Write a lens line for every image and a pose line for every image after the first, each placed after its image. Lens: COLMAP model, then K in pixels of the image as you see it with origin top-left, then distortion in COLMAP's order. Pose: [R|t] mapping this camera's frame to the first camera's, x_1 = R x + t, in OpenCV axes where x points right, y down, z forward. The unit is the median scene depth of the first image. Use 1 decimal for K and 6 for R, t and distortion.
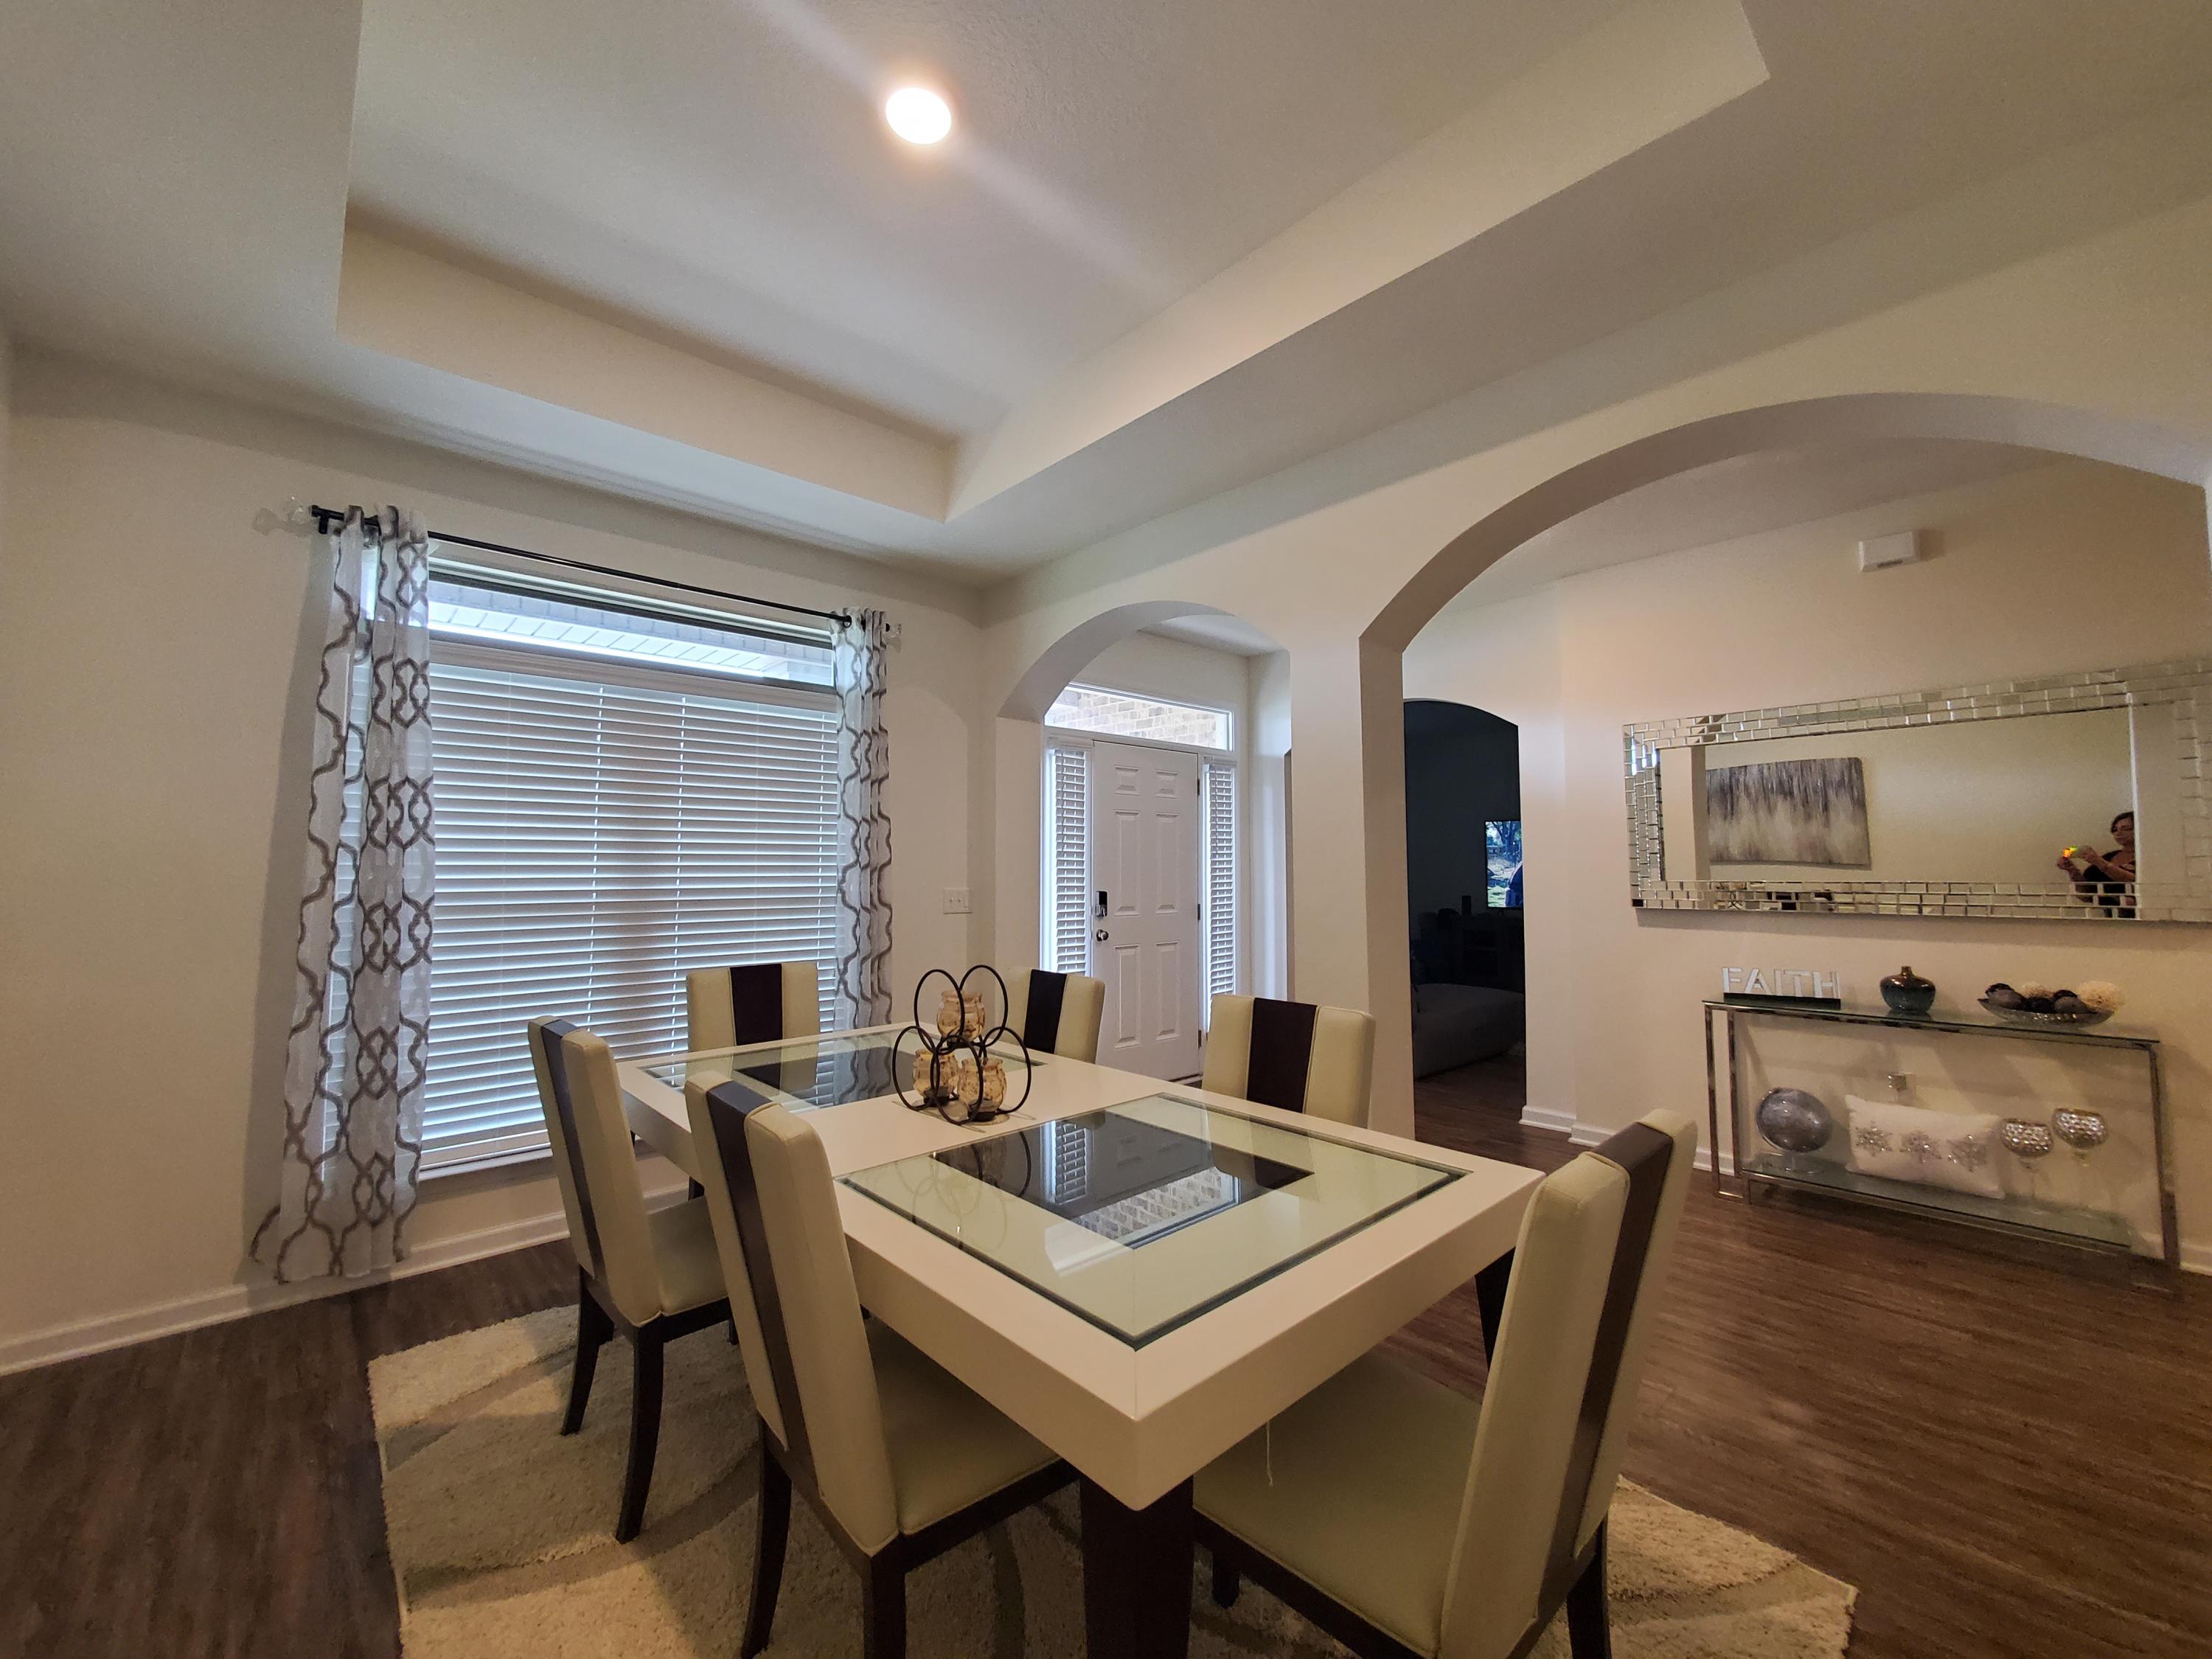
lens RADIAL K [[876.0, 0, 1086.0], [0, 876.0, 825.0], [0, 0, 1]] dist [0.000629, -0.001915]
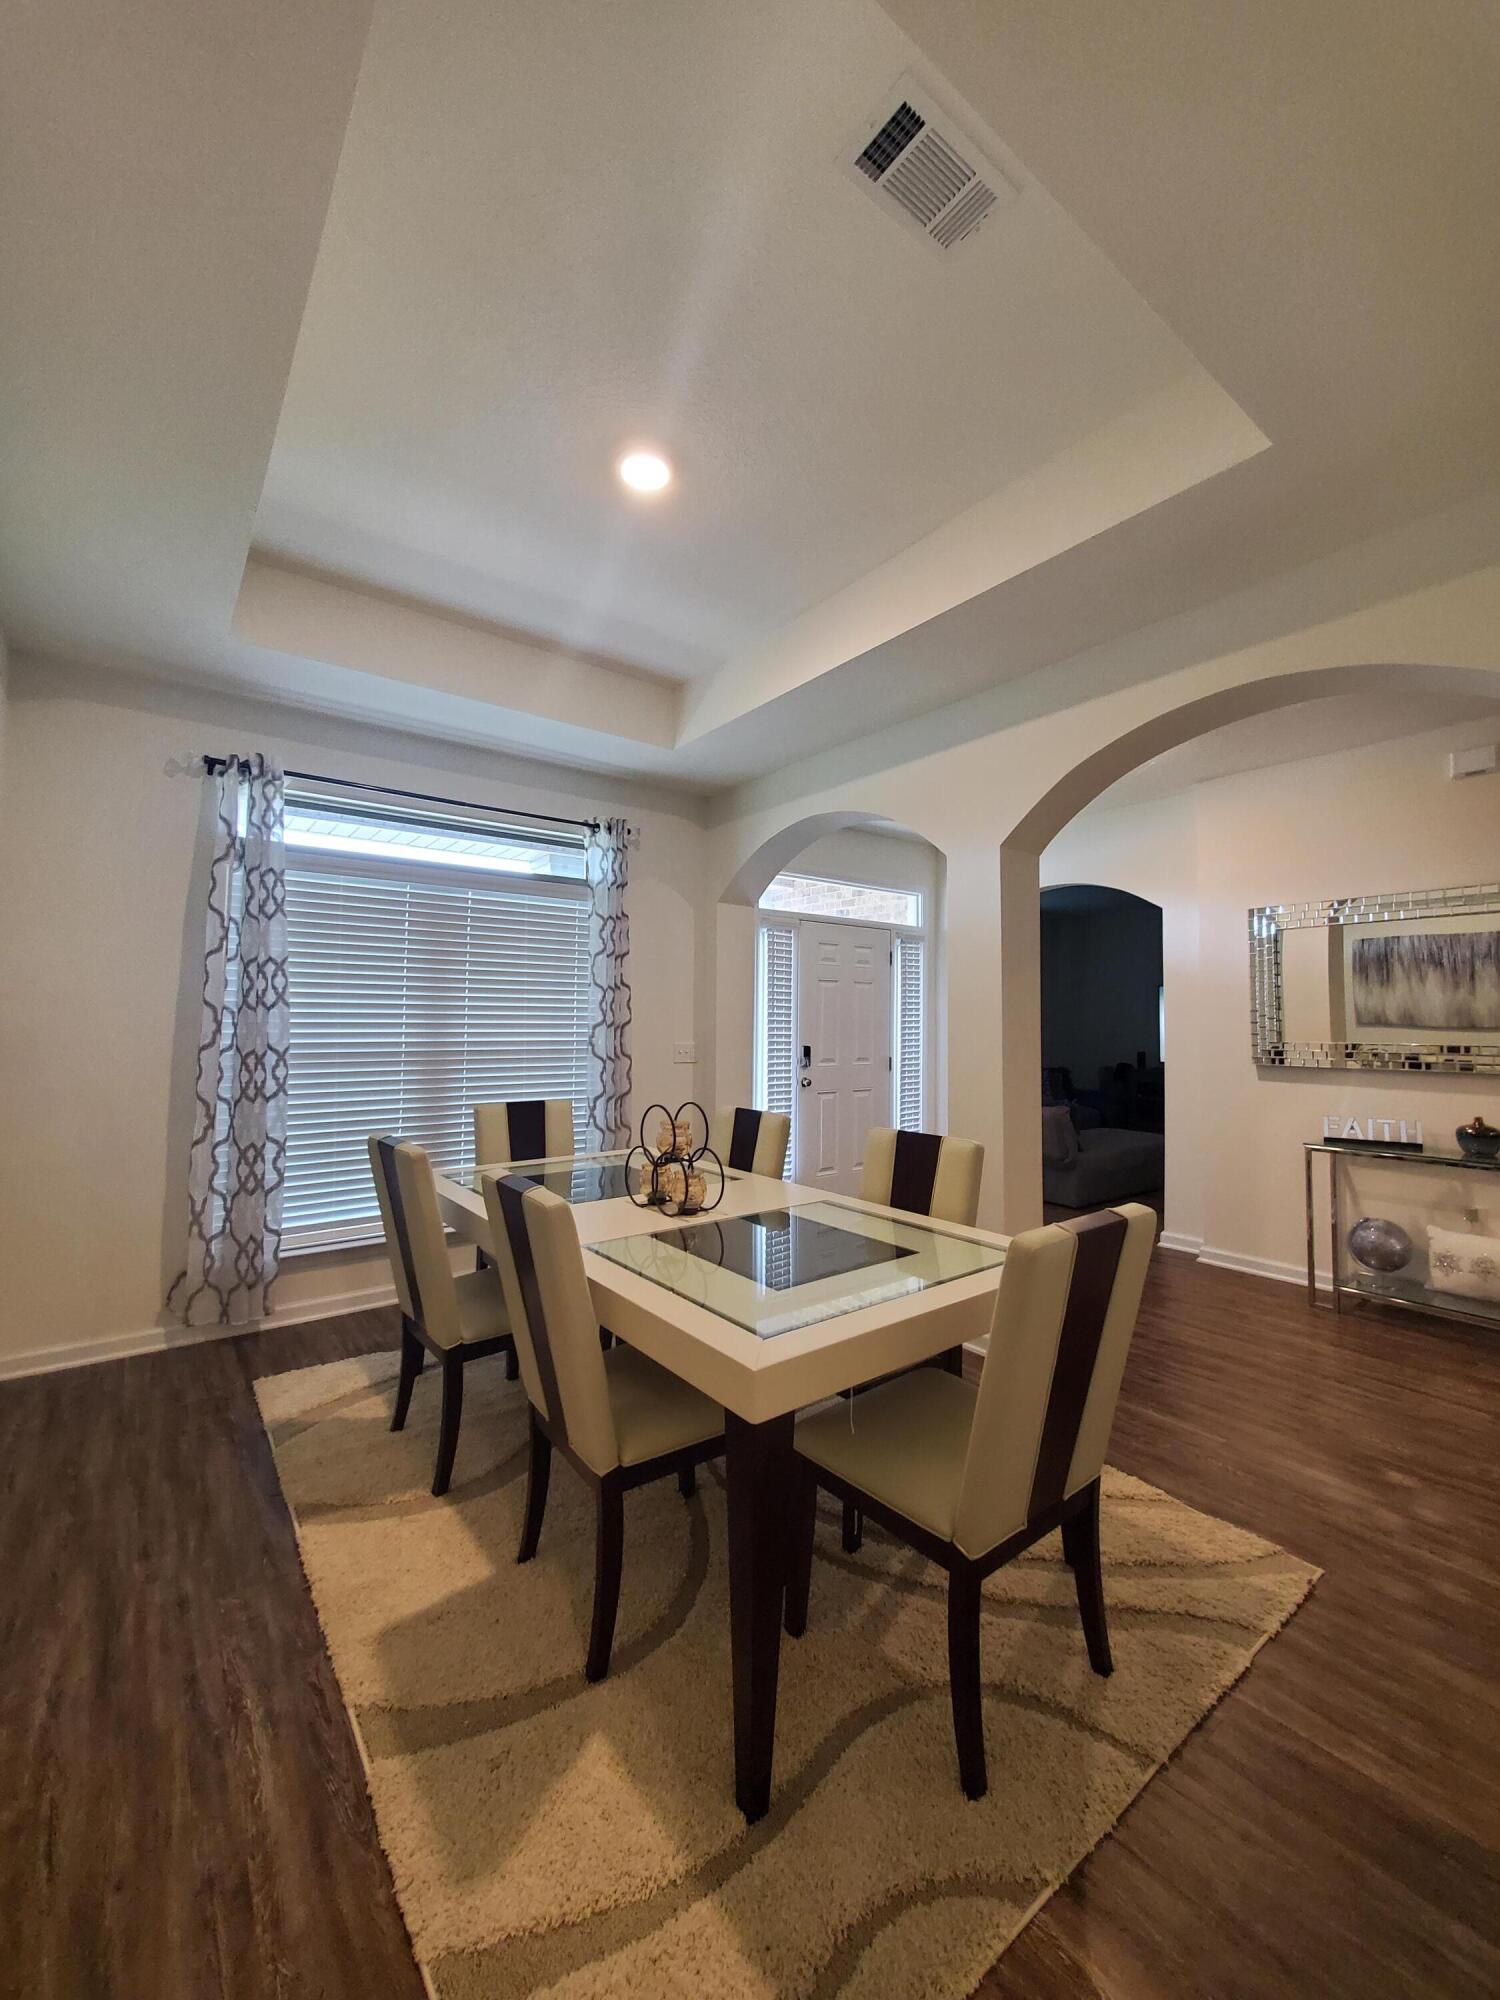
lens RADIAL K [[792.0, 0, 763.8], [0, 792.0, 991.1], [0, 0, 1]] dist [0.000629, -0.001915]
pose [[0.997965, 0.005480, -0.063531, 0.052926], [-0.004881, 0.999942, 0.009586, -0.017556], [0.063580, -0.009256, 0.997934, -0.158236]]
